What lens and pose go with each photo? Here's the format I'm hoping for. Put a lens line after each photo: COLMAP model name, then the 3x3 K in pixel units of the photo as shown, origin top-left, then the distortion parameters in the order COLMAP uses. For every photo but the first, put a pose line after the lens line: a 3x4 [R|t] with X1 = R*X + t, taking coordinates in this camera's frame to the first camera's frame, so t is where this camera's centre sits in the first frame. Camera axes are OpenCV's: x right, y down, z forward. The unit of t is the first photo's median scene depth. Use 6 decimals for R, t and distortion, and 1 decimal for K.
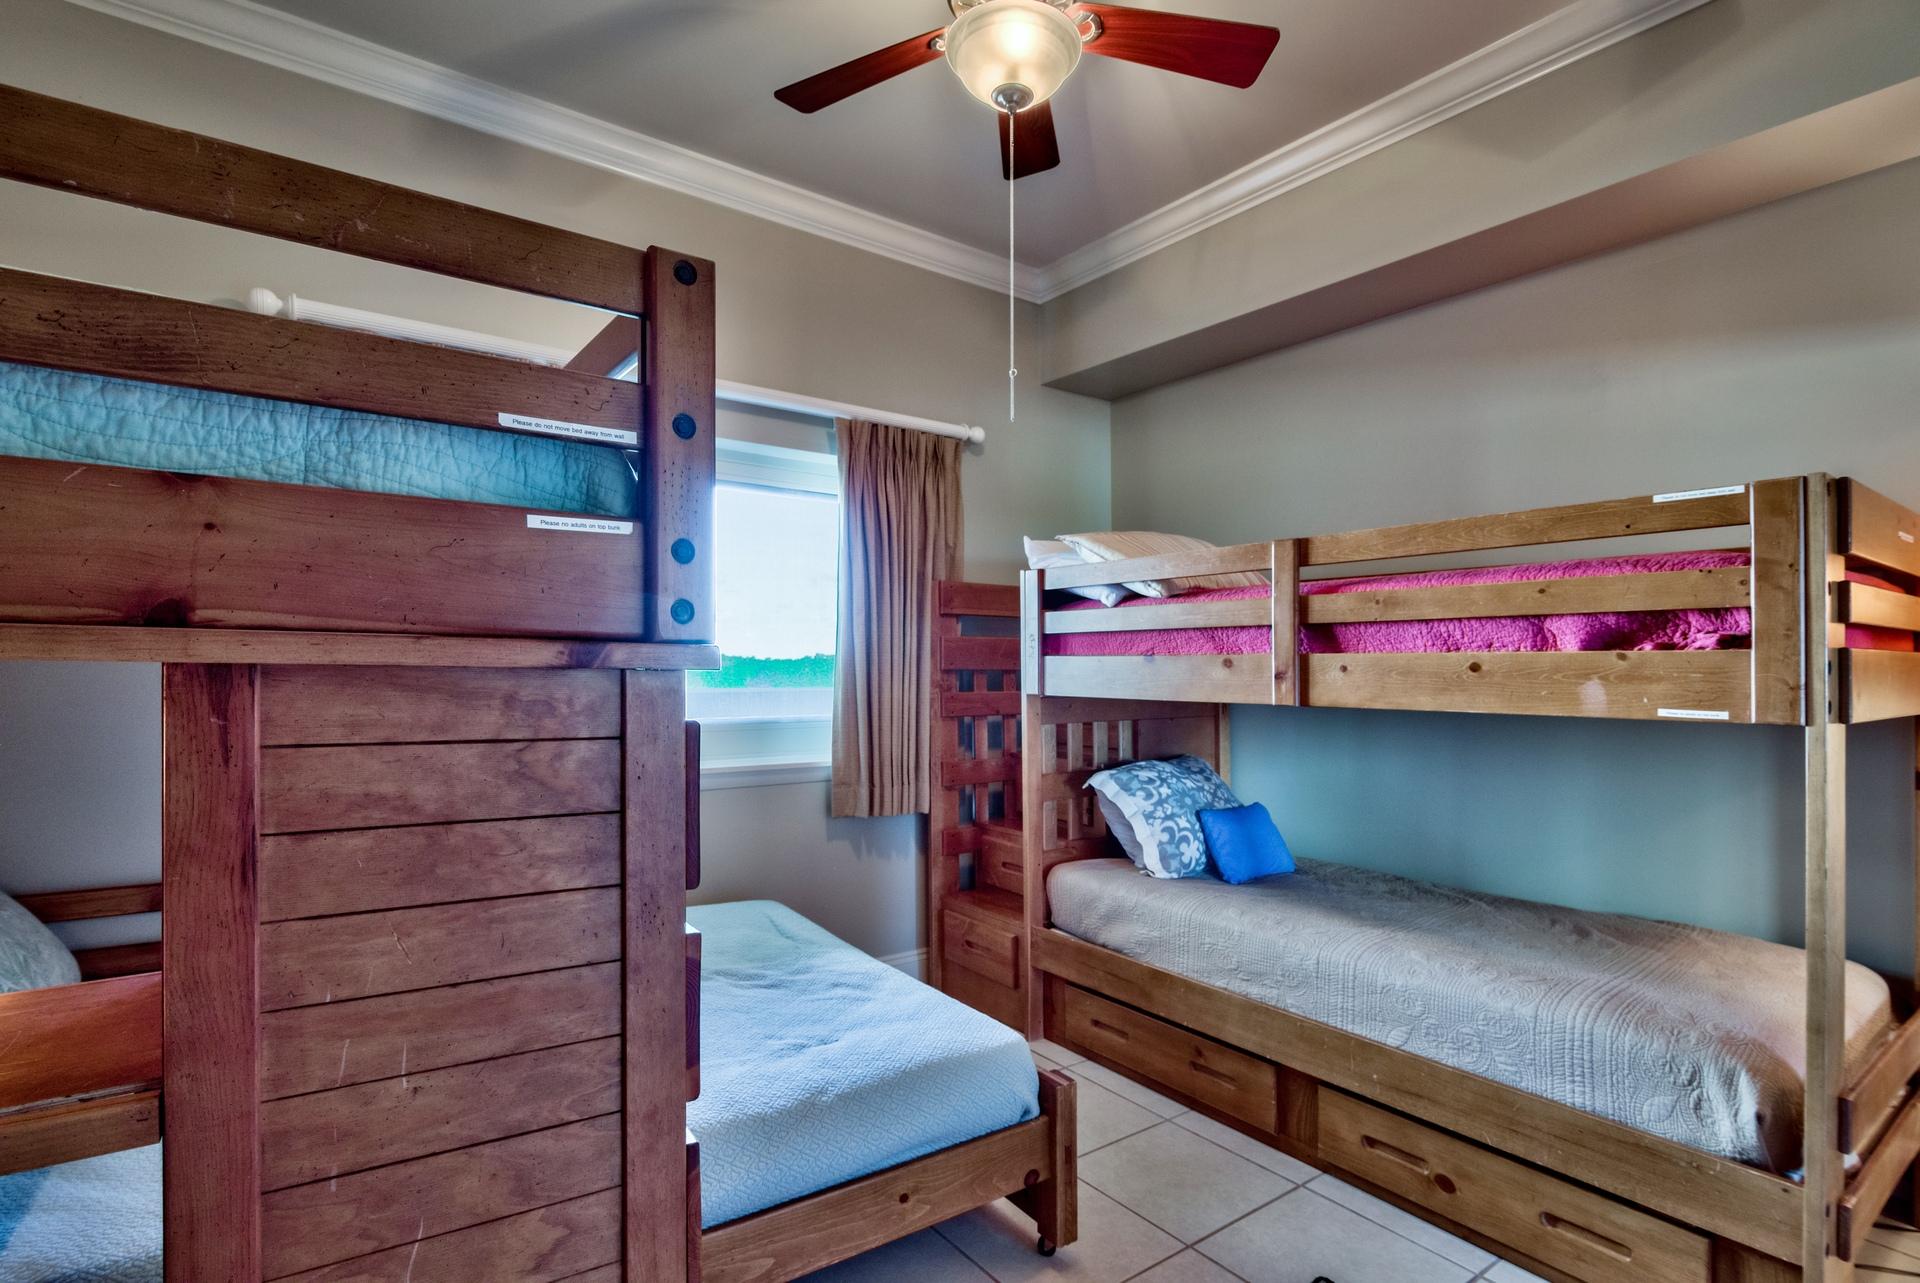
lens RADIAL K [[960.3, 0, 944.4], [0, 960.3, 648.3], [0, 0, 1]] dist [-0.008861, -0.000154]
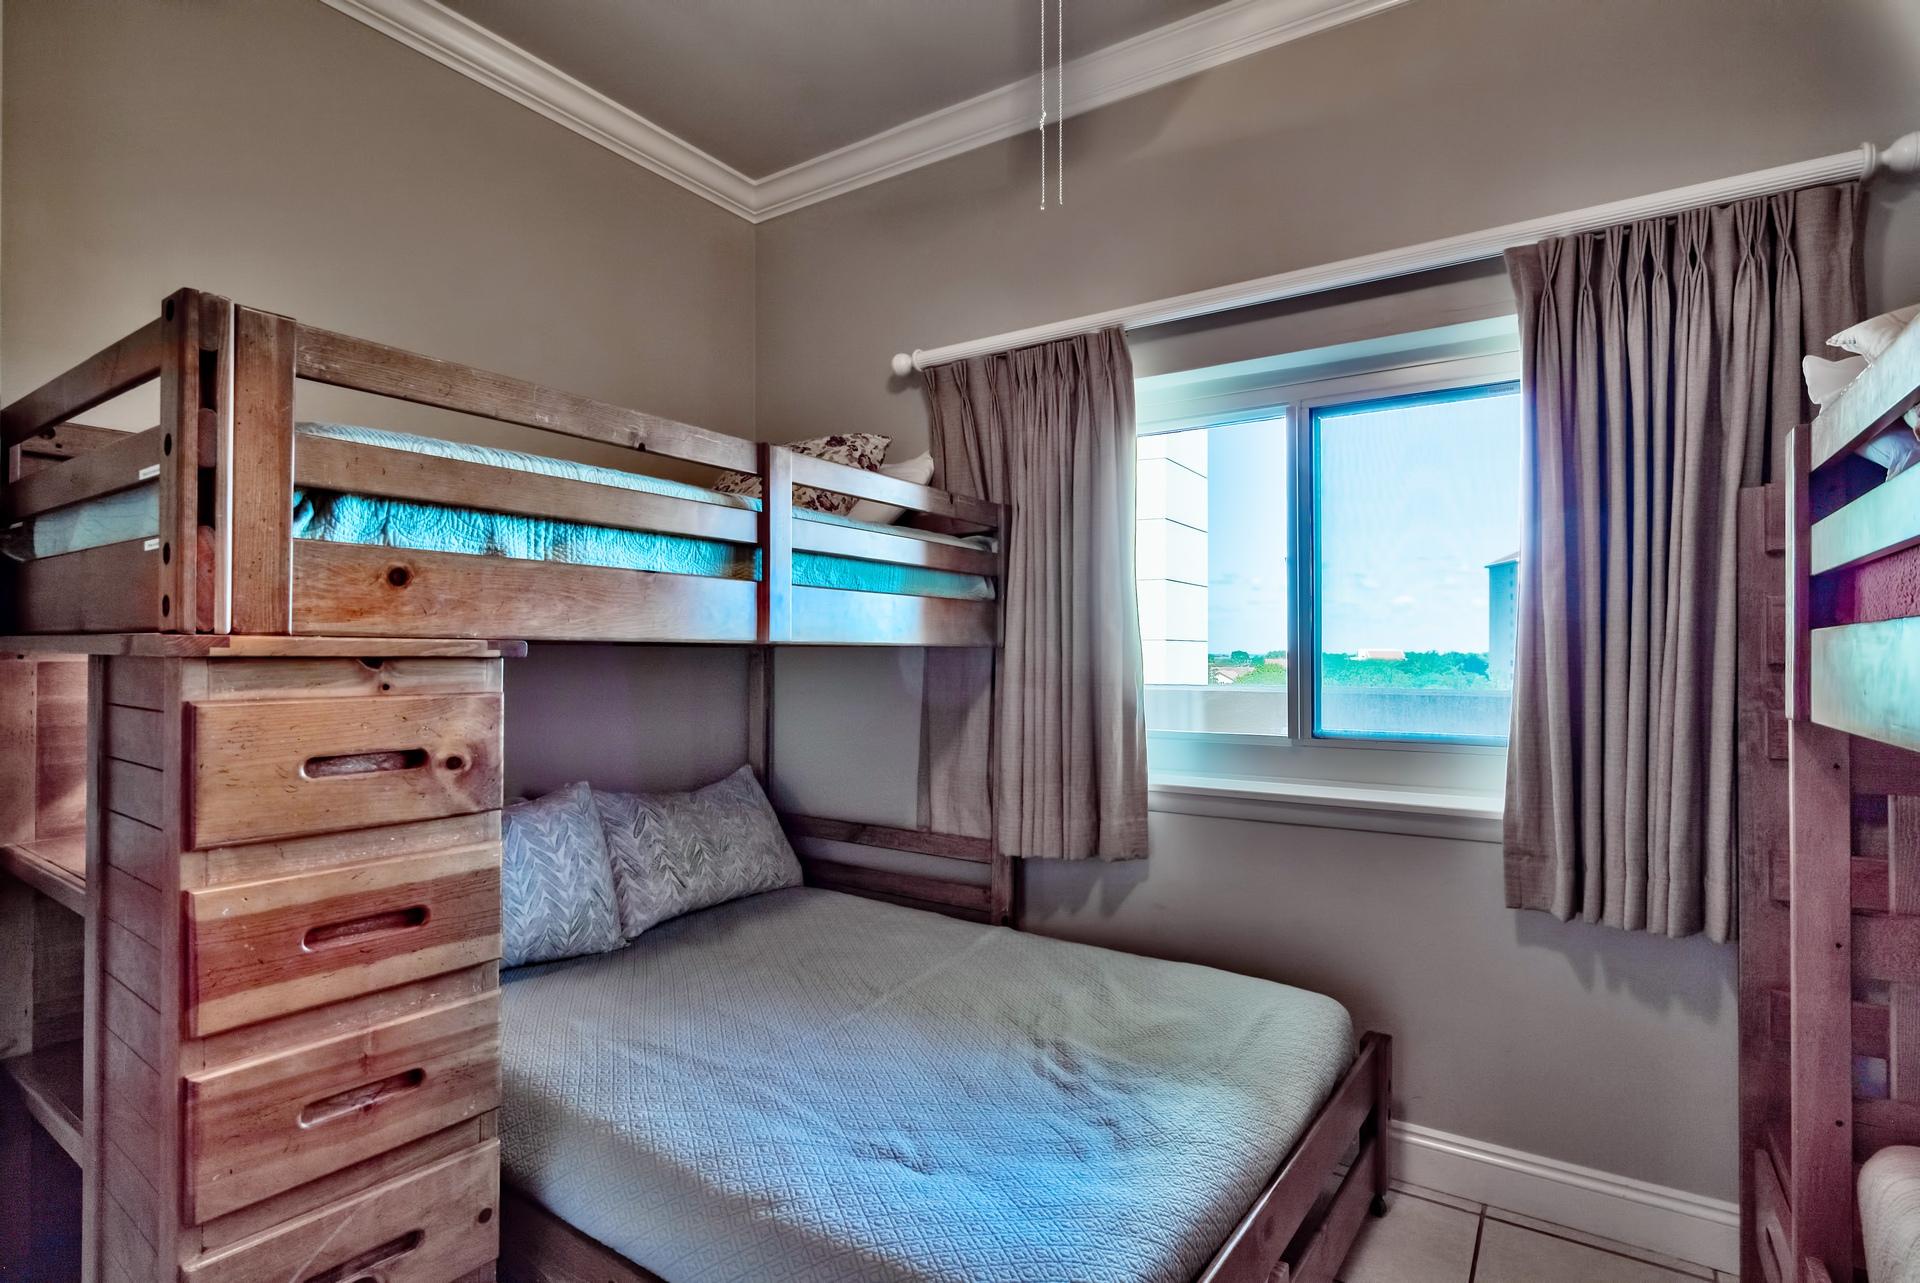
lens RADIAL K [[960.3, 0, 948.7], [0, 960.3, 658.4], [0, 0, 1]] dist [-0.008861, -0.000154]
pose [[0.337226, -0.005553, -0.941407, 0.373713], [0.015925, 0.999873, -0.000193, 0.014001], [0.941289, -0.014927, 0.337272, 0.506771]]
